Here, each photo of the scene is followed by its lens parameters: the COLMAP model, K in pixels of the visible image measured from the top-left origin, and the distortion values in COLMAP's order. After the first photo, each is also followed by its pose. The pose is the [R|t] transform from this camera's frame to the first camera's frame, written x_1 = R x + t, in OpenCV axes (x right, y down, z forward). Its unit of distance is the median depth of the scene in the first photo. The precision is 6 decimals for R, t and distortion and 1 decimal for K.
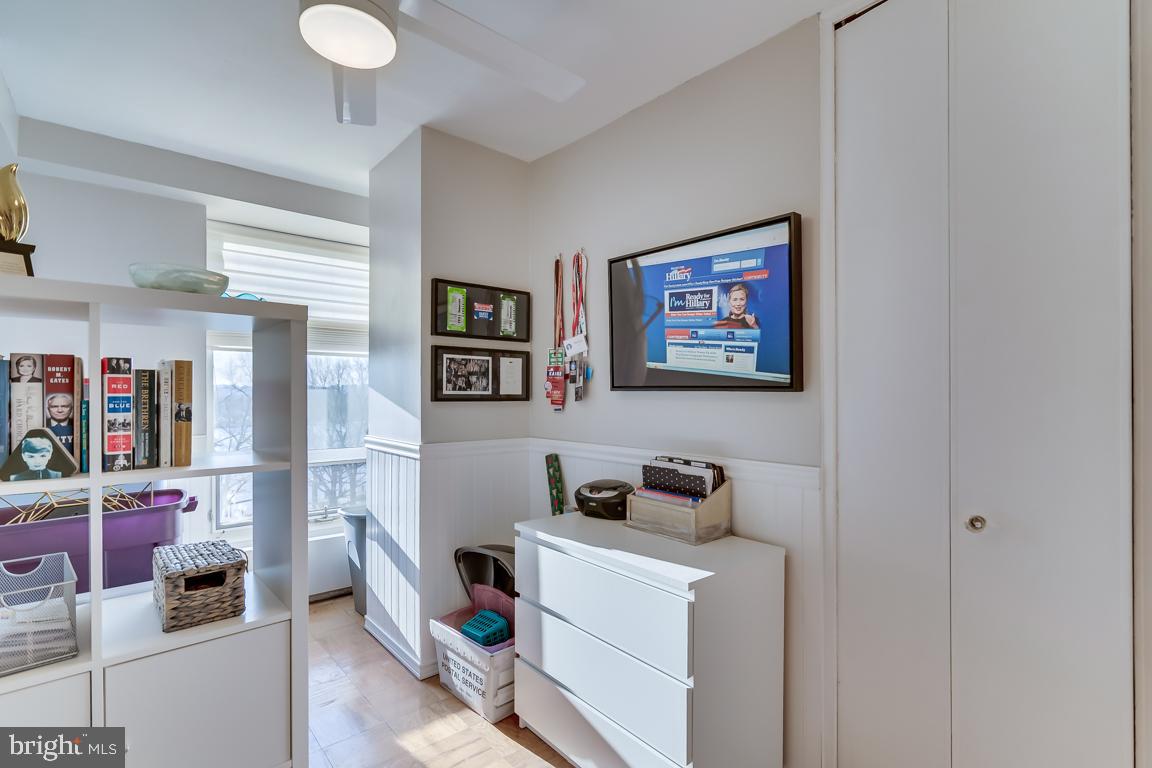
lens RADIAL K [[533.7, 0, 576.6], [0, 533.7, 388.4], [0, 0, 1]] dist [0.000514, 0.000139]
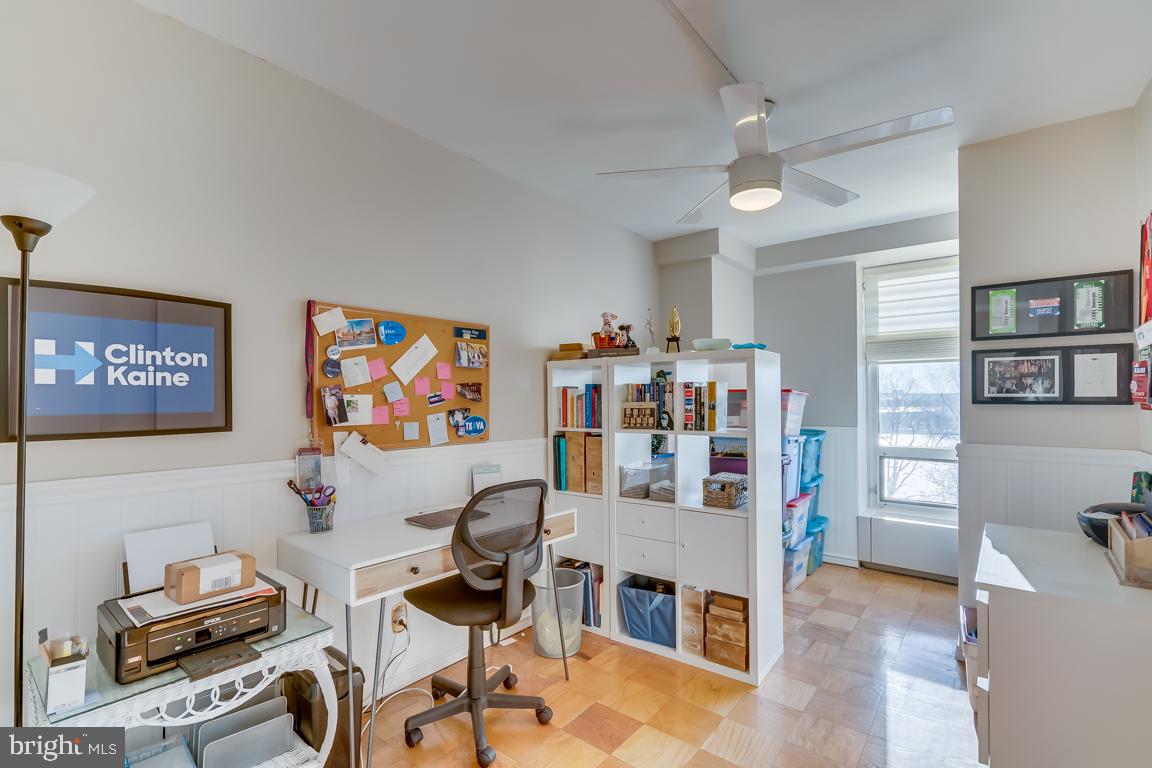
lens RADIAL K [[533.7, 0, 576.6], [0, 533.7, 388.4], [0, 0, 1]] dist [0.000514, 0.000139]
pose [[0.179438, -0.020128, -0.983563, 0.609693], [0.012765, 0.999754, -0.018130, 0.003025], [0.983687, -0.009302, 0.179651, 0.036167]]
